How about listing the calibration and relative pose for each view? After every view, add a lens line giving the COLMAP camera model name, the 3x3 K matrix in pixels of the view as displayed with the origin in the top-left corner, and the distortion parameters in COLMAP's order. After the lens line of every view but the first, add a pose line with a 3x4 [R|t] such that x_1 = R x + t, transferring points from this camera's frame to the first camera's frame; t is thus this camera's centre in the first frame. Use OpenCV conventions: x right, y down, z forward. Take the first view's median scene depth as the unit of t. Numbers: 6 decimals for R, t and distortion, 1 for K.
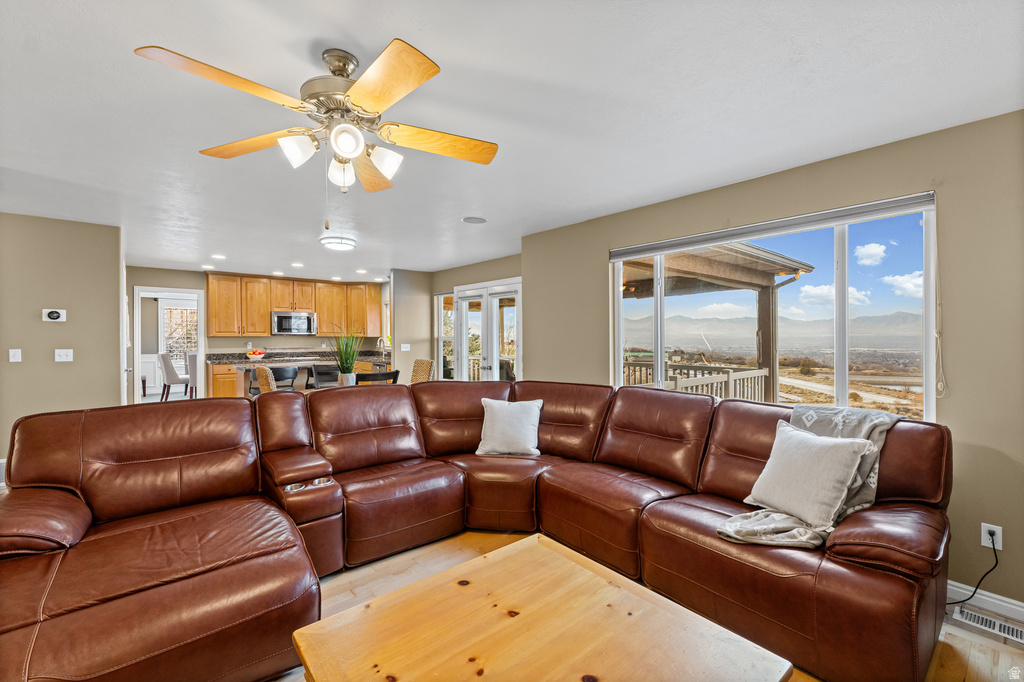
lens RADIAL K [[437.5, 0, 525.9], [0, 437.5, 348.3], [0, 0, 1]] dist [-0.000940, -0.000007]
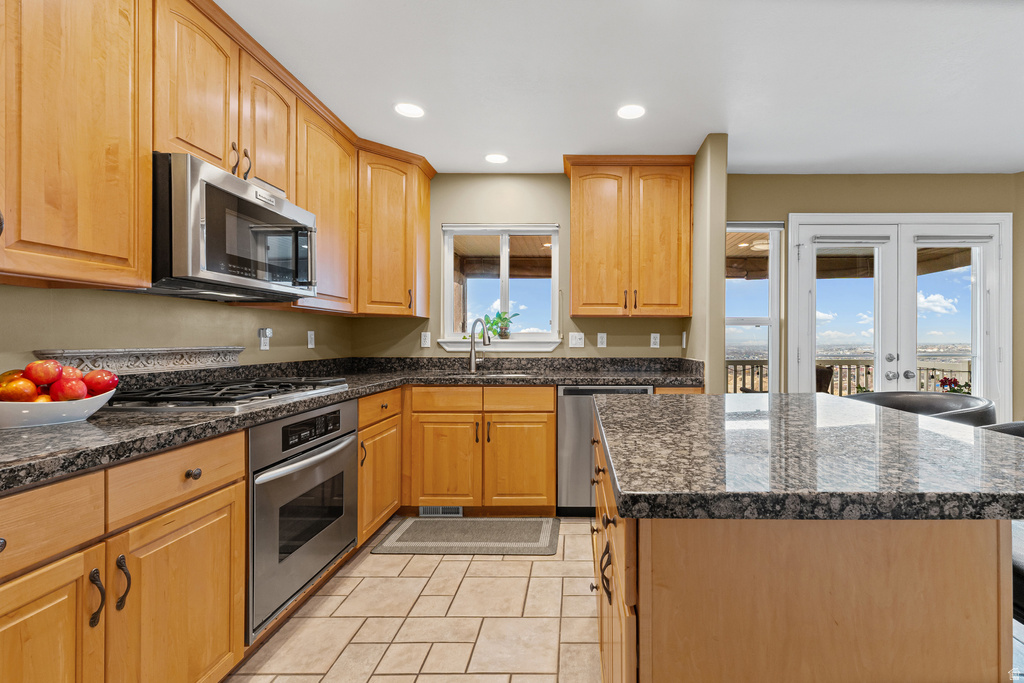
lens RADIAL K [[458.2, 0, 576.8], [0, 458.2, 339.6], [0, 0, 1]] dist [0.008379, 0.000493]
pose [[0.660693, -0.003000, 0.750650, -0.616386], [0.020910, 0.999678, -0.014409, 0.000399], [-0.750365, 0.025216, 0.660543, 0.747516]]
